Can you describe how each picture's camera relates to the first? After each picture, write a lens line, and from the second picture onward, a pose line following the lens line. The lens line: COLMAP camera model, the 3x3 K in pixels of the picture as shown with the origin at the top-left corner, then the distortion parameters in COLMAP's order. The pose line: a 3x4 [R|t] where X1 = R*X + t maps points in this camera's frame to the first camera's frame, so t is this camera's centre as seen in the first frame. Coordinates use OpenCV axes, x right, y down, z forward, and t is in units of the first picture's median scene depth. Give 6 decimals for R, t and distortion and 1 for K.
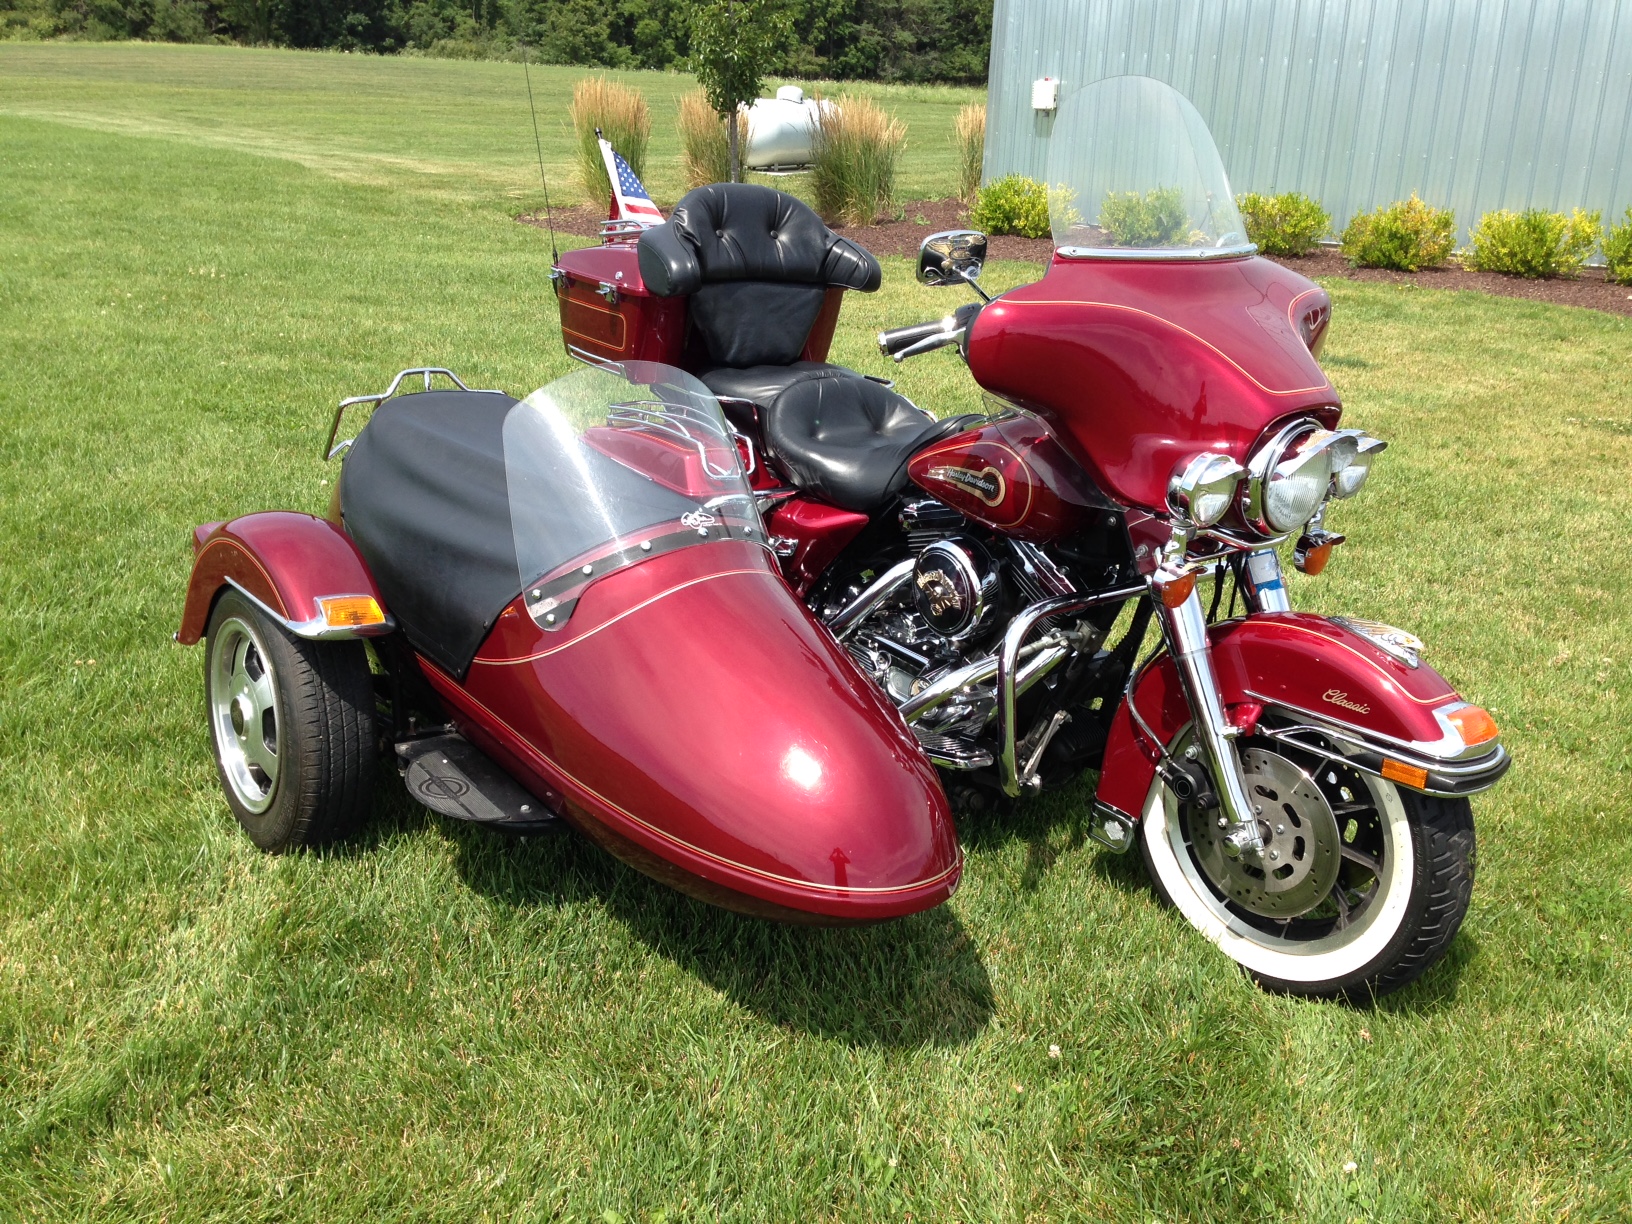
lens RADIAL K [[1538.3, 0, 822.4], [0, 1538.3, 555.4], [0, 0, 1]] dist [0.194709, -0.409378]
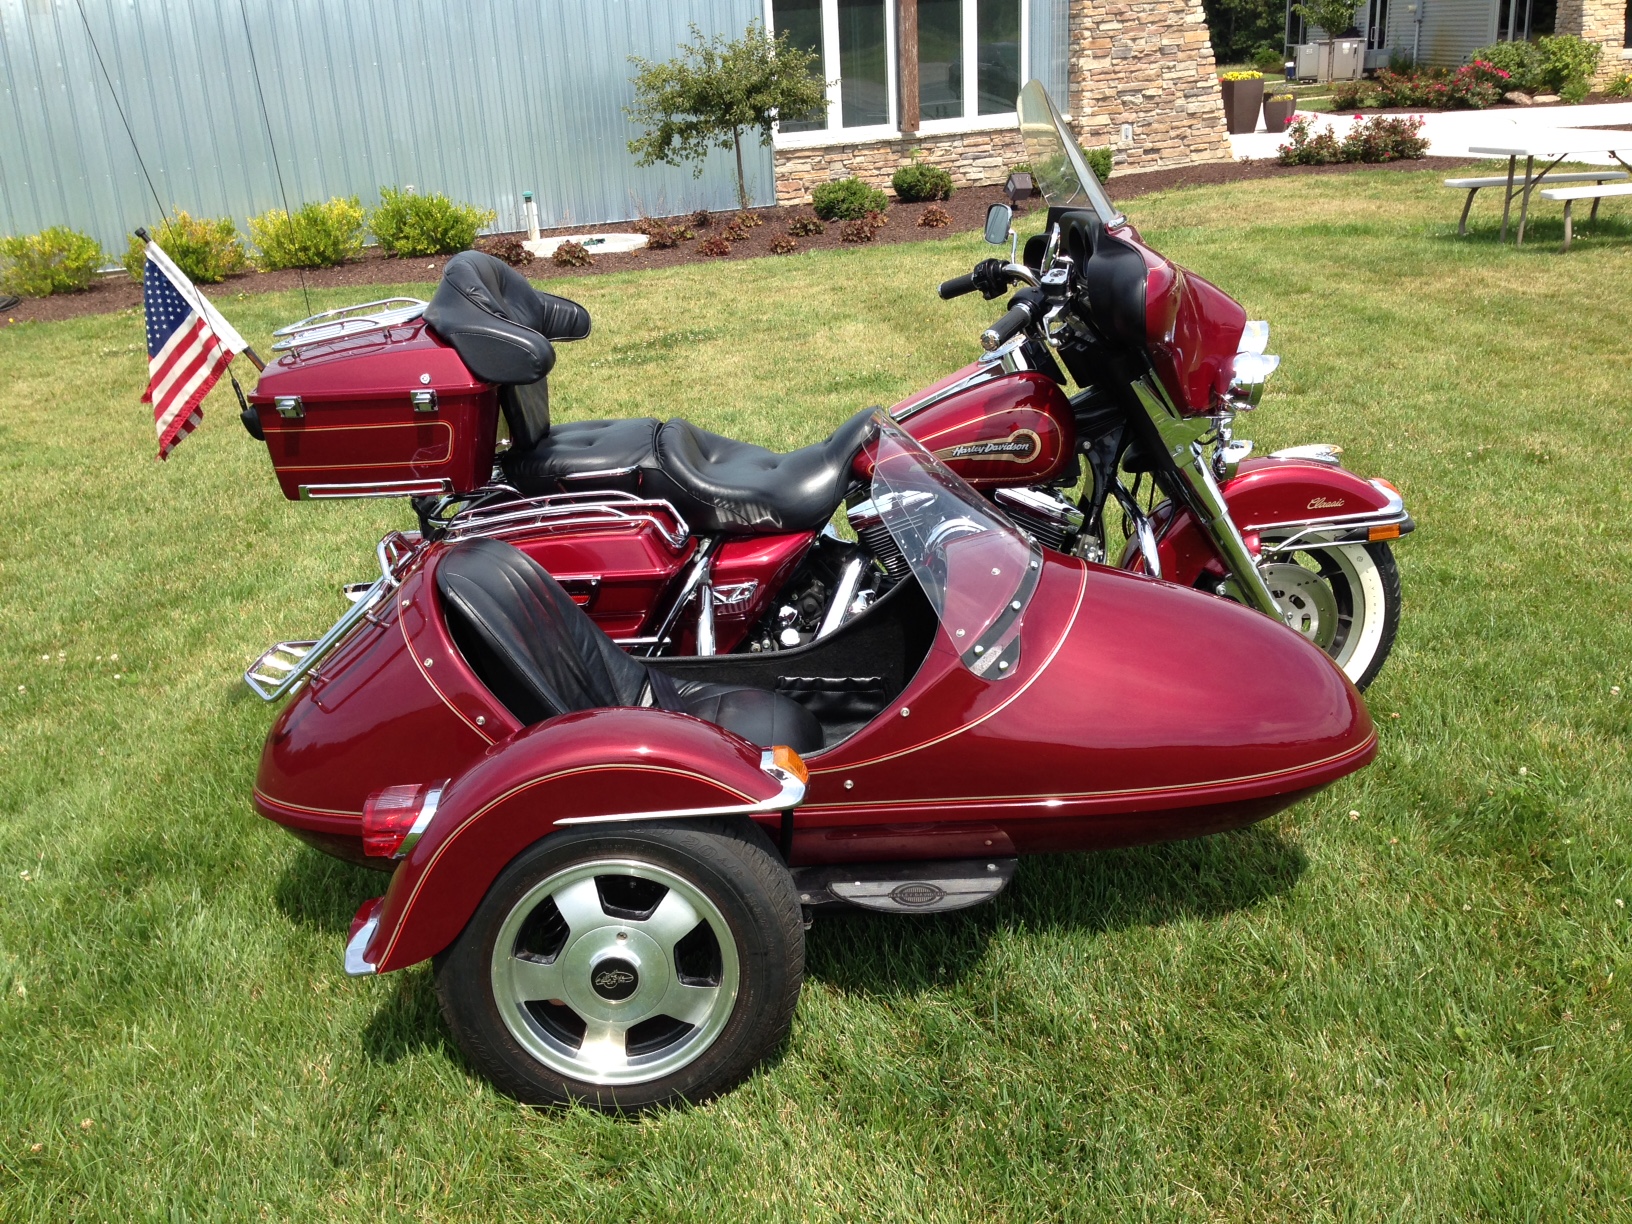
lens RADIAL K [[1538.3, 0, 822.4], [0, 1538.3, 555.4], [0, 0, 1]] dist [0.194709, -0.409378]
pose [[0.591227, -0.321834, 0.739509, -0.306897], [0.323157, 0.934638, 0.148395, -0.067534], [-0.738932, 0.151242, 0.656586, 0.135924]]
